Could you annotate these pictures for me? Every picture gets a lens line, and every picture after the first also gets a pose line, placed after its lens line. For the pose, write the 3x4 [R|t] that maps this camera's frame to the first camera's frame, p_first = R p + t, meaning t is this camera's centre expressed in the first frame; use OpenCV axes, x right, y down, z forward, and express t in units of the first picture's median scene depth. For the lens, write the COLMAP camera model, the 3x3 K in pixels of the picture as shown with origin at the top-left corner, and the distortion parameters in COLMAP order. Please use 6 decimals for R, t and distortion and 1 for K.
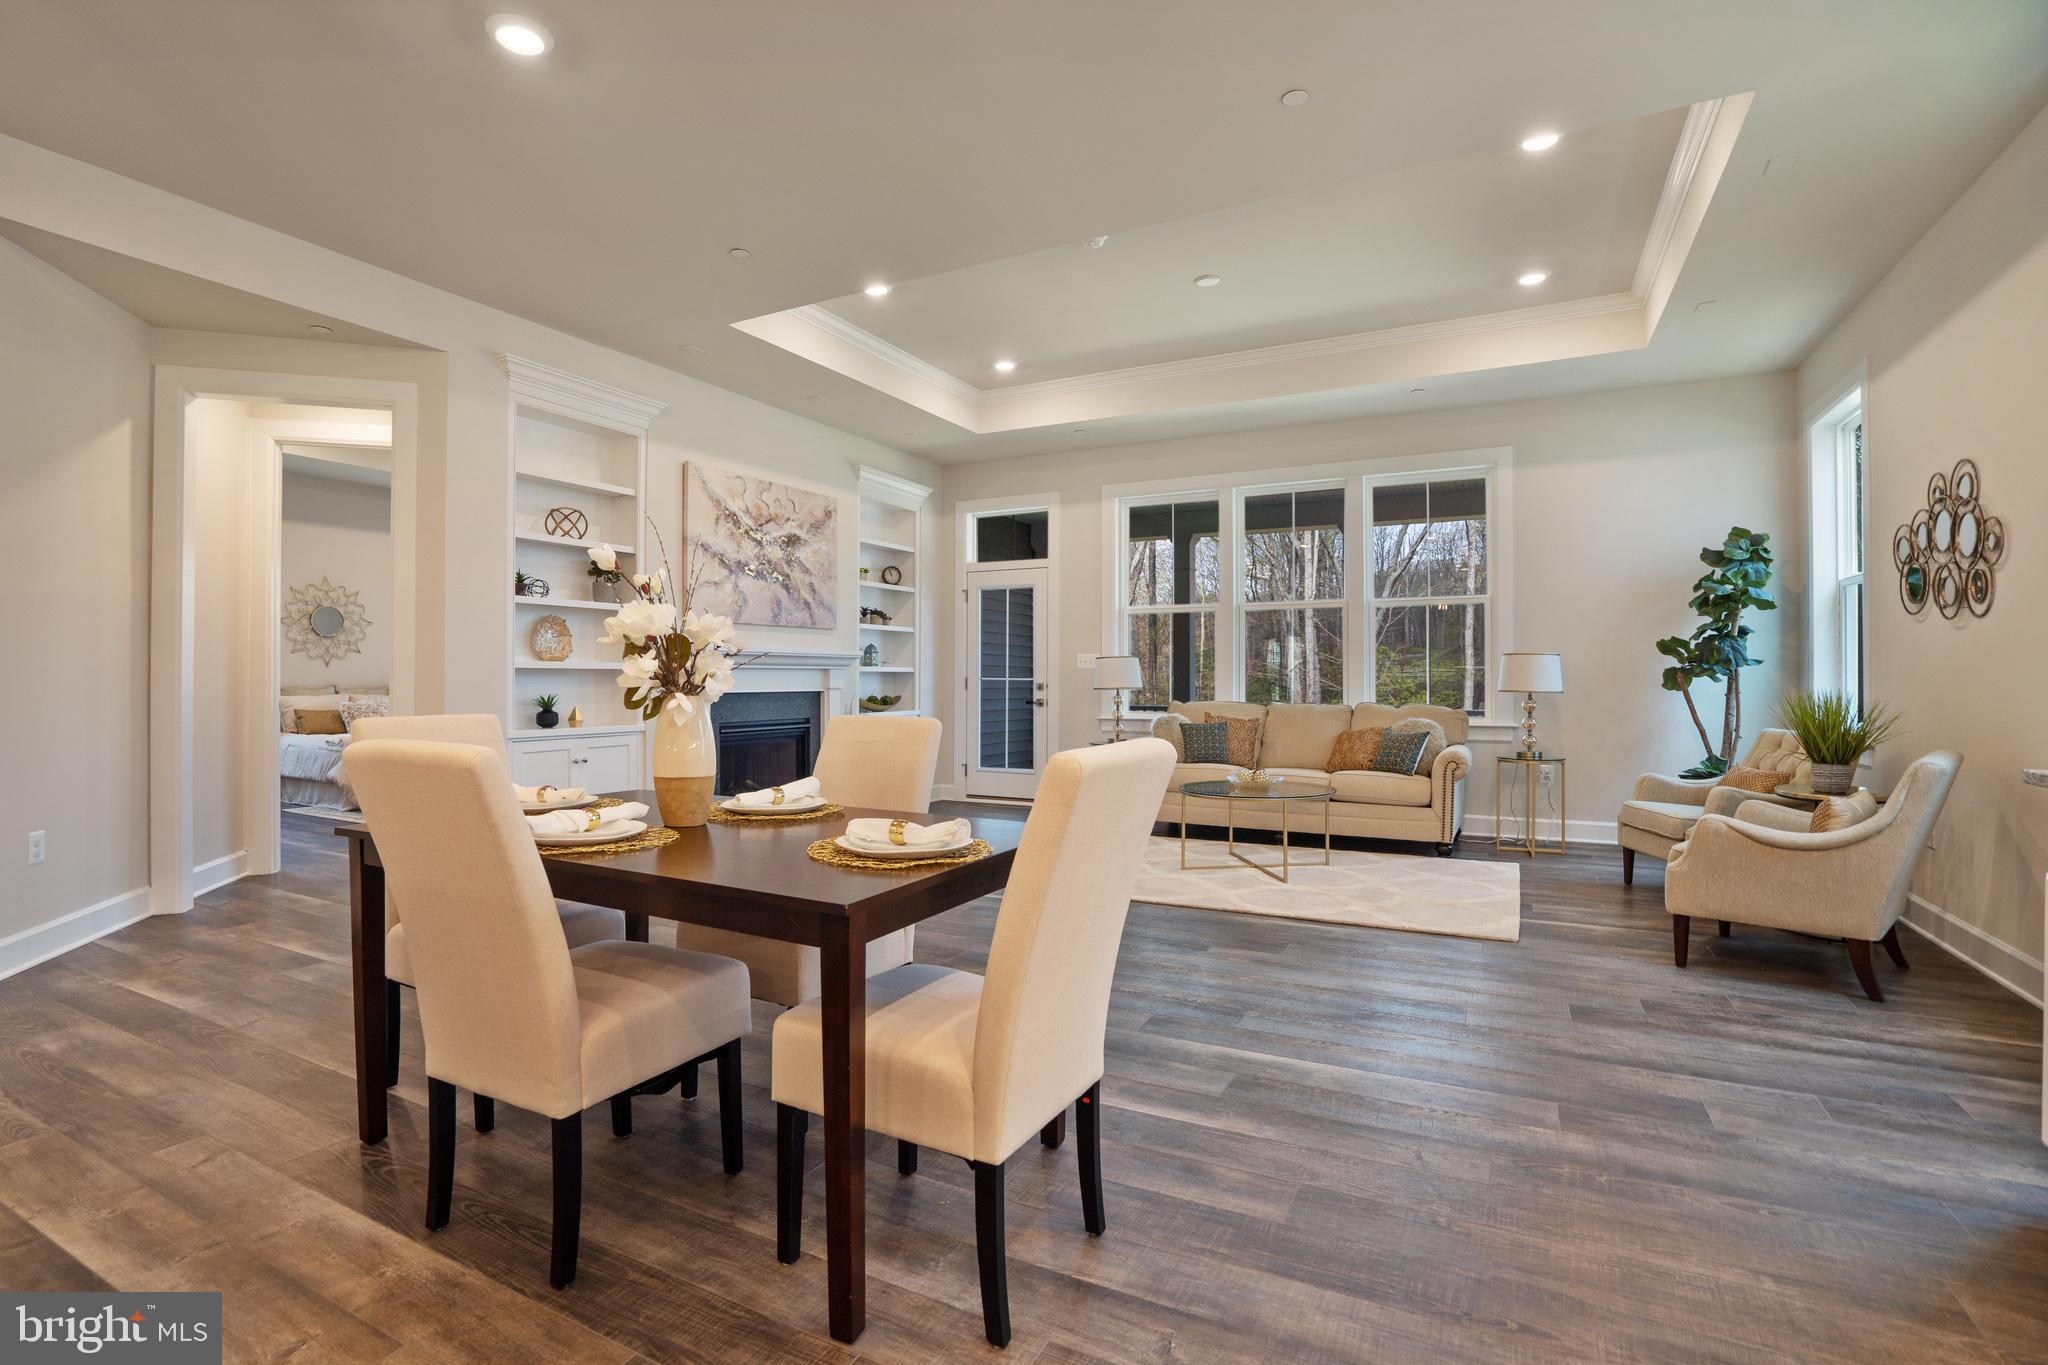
lens RADIAL K [[960.4, 0, 1003.9], [0, 960.4, 676.0], [0, 0, 1]] dist [-0.061674, 0.029393]
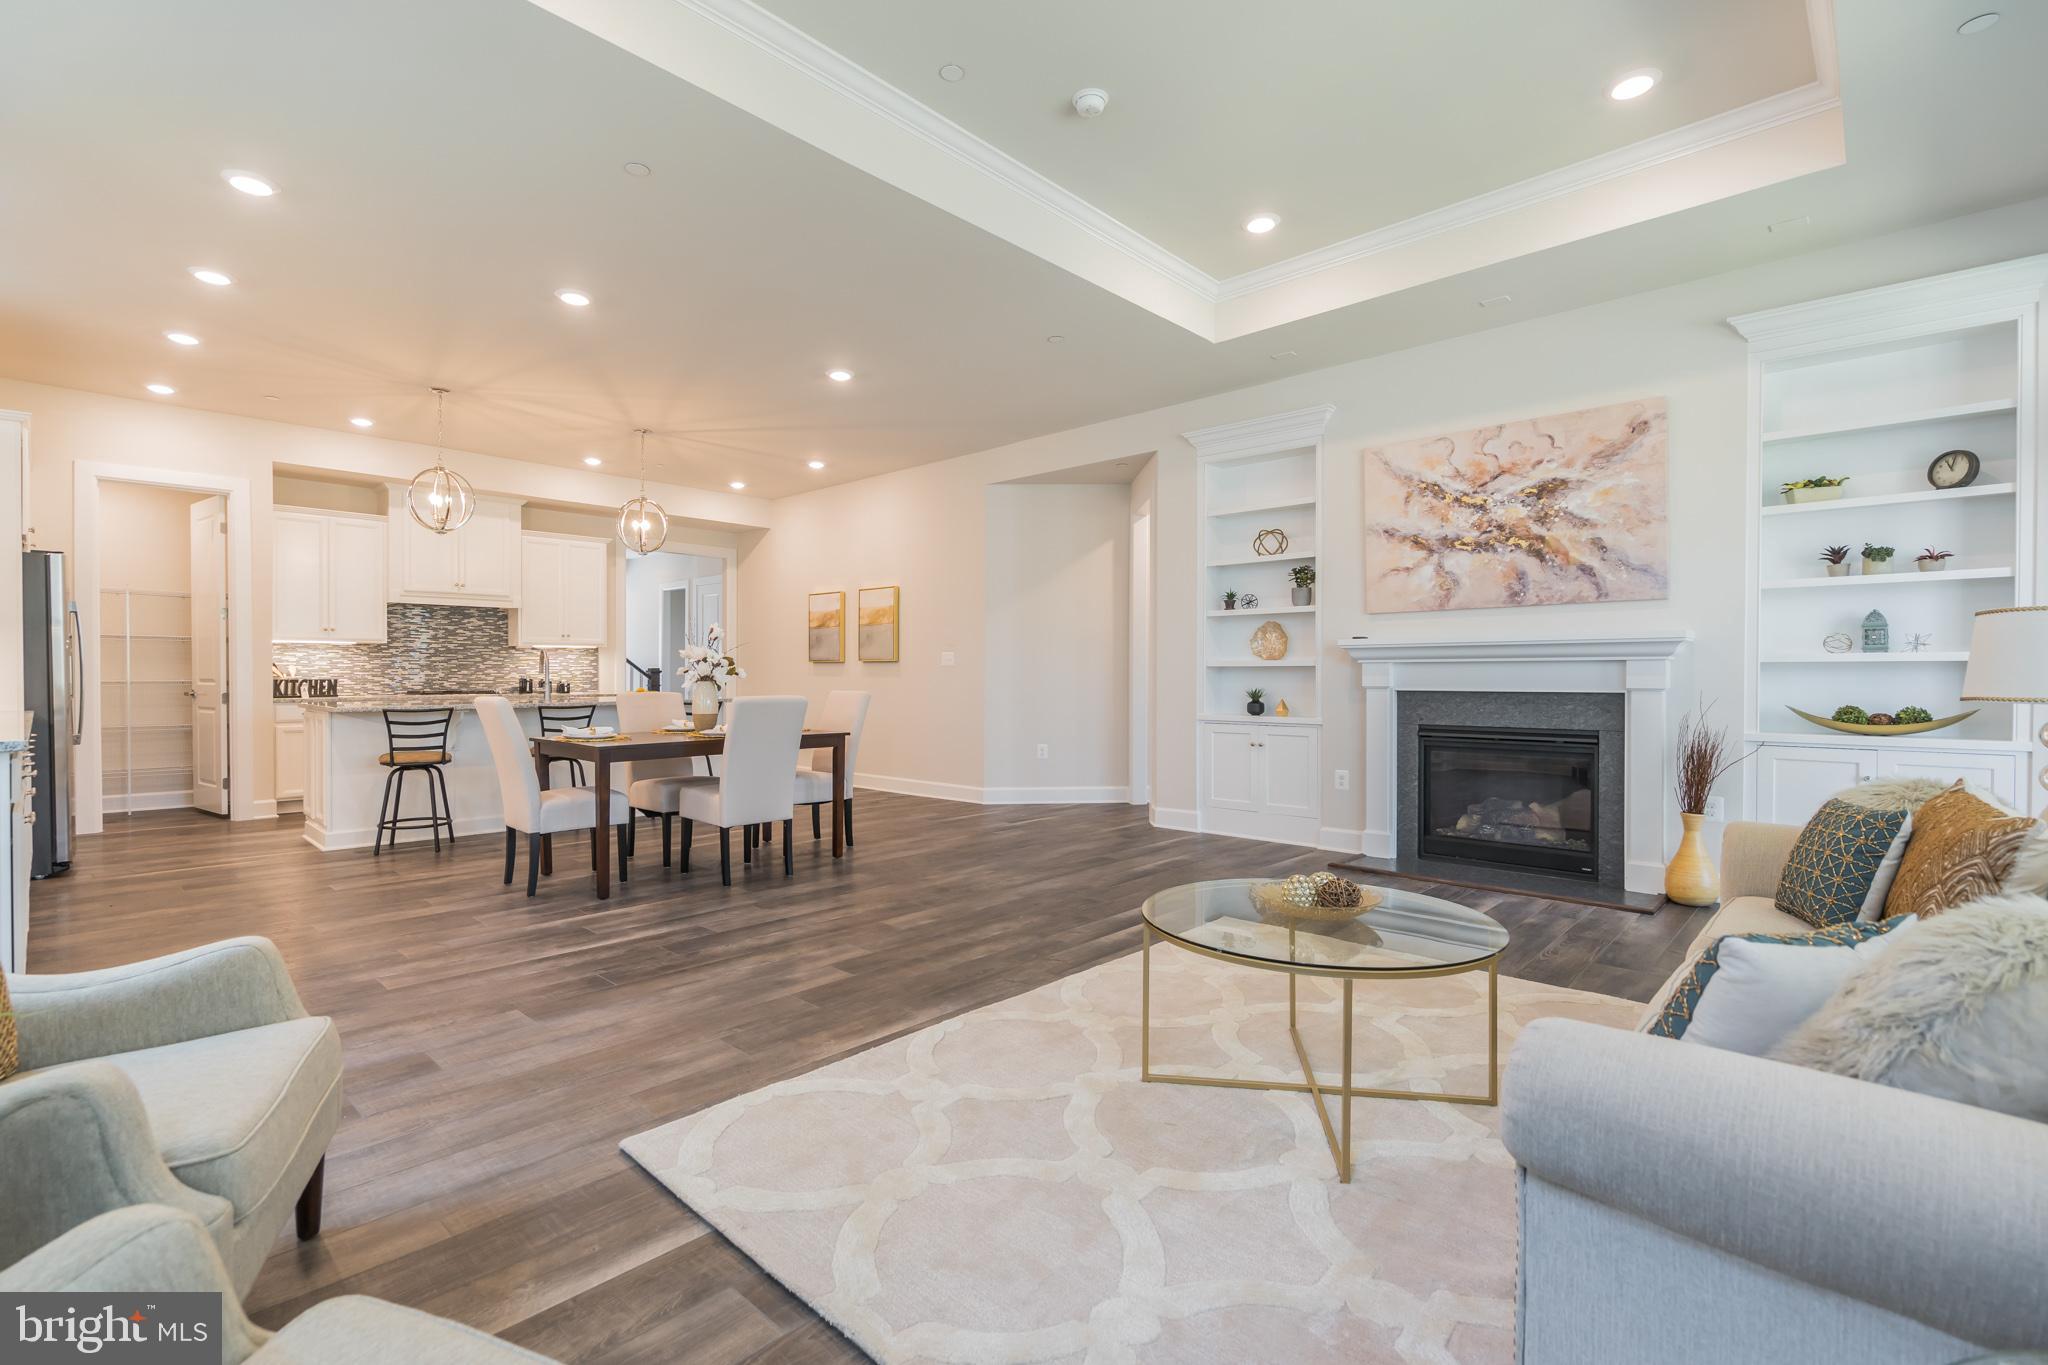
lens RADIAL K [[940.1, 0, 1024.0], [0, 940.1, 682.5], [0, 0, 1]] dist [-0.001001, -0.000189]
pose [[-0.255706, 0.008820, -0.966714, 0.695569], [0.003258, 0.999961, 0.008262, 0.001815], [0.966749, -0.001037, -0.255725, 0.936332]]
